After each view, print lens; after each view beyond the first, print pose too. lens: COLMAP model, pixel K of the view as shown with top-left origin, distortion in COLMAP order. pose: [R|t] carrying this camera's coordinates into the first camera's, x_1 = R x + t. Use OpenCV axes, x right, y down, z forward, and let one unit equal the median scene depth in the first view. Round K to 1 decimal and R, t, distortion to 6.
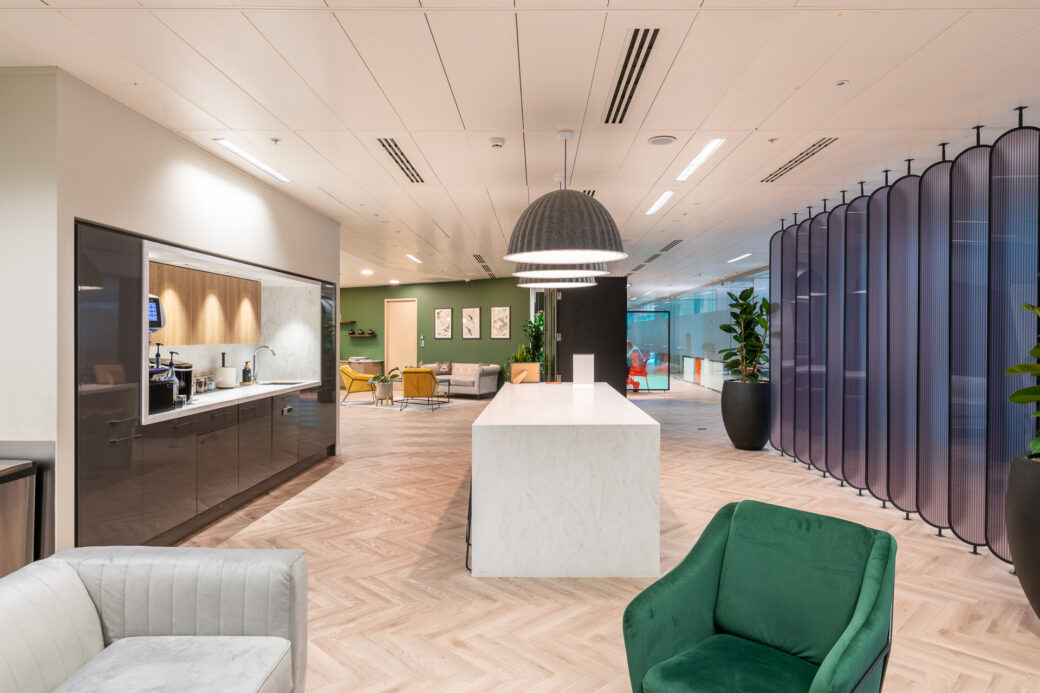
lens RADIAL K [[610.9, 0, 532.1], [0, 610.9, 331.9], [0, 0, 1]] dist [0.001056, 0.000349]
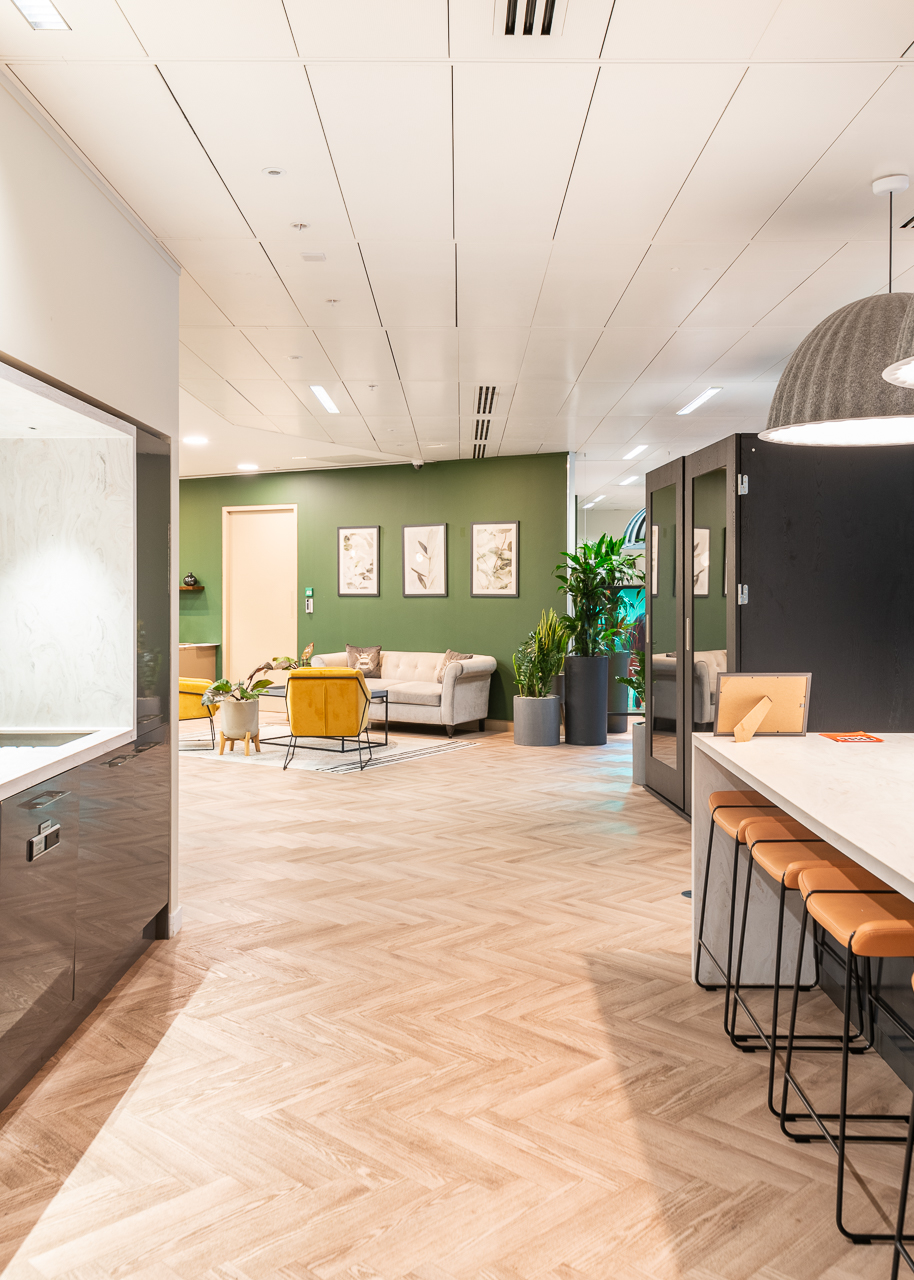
lens RADIAL K [[1140.9, 0, 451.8], [0, 1140.9, 568.7], [0, 0, 1]] dist [0.021779, -0.000573]
pose [[0.999994, 0.003112, 0.001461, -0.095195], [-0.003096, 0.999934, -0.011106, 0.001041], [-0.001496, 0.011102, 0.999937, 0.206358]]
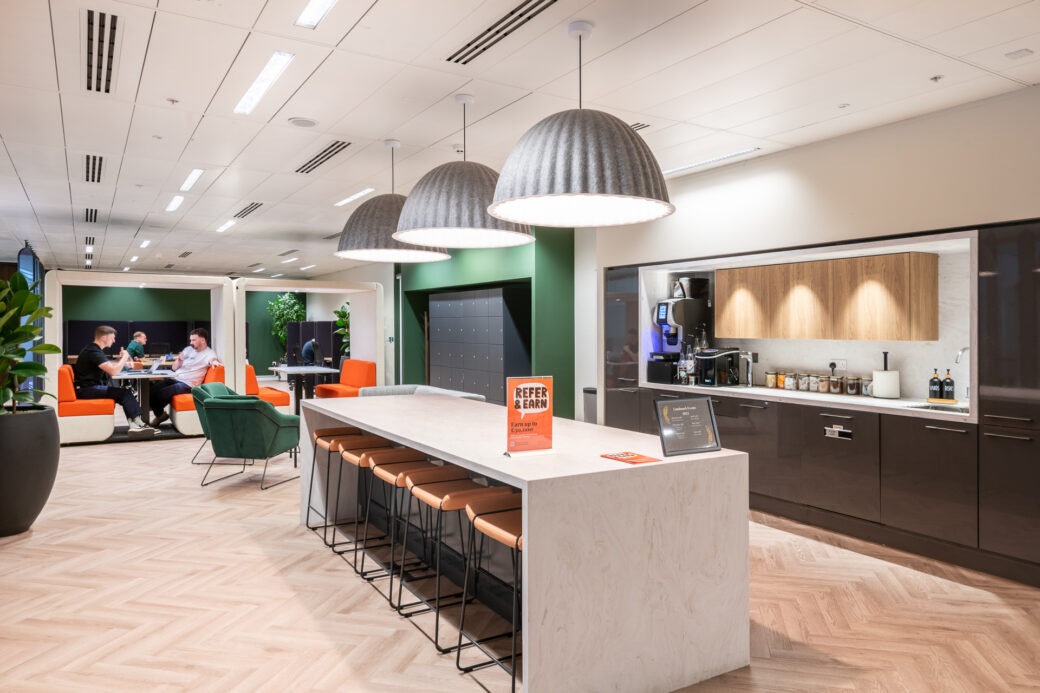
lens RADIAL K [[711.3, 0, 521.7], [0, 711.3, 336.7], [0, 0, 1]] dist [-0.000208, -0.003478]
pose [[-0.847354, 0.003869, -0.531015, 0.172087], [0.000302, 0.999977, 0.006805, 0.004088], [0.531029, 0.005606, -0.847335, 0.710739]]
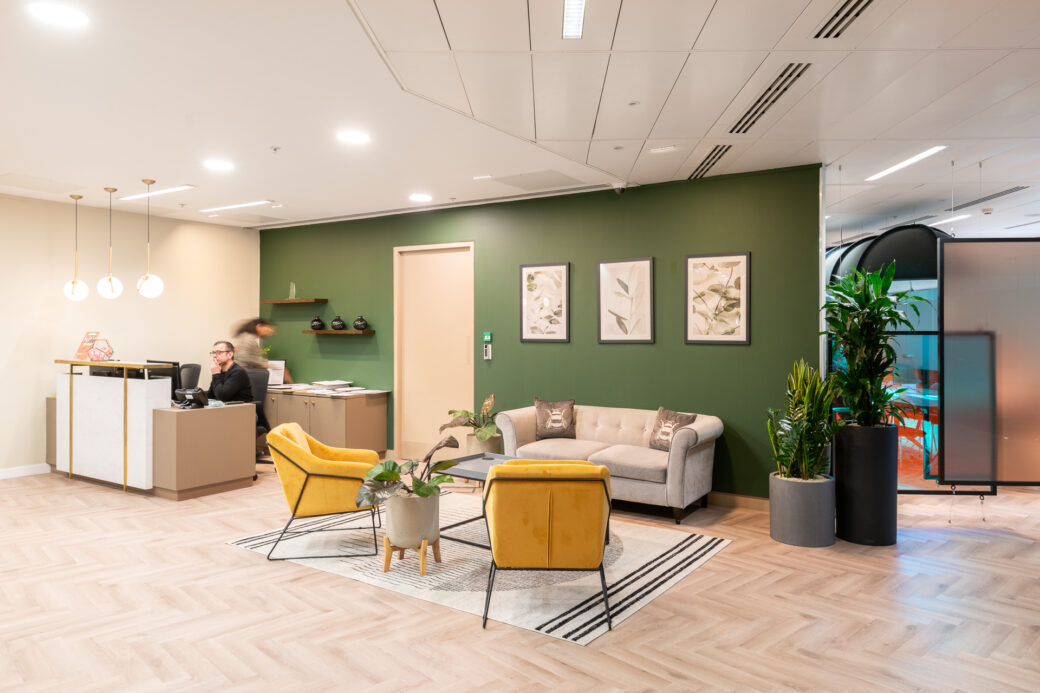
lens RADIAL K [[711.3, 0, 524.8], [0, 711.3, 326.6], [0, 0, 1]] dist [-0.000208, -0.003478]
pose [[0.999710, 0.005772, -0.023388, -0.177572], [-0.005822, 0.999981, -0.002055, 0.003441], [0.023376, 0.002191, 0.999724, 0.649177]]
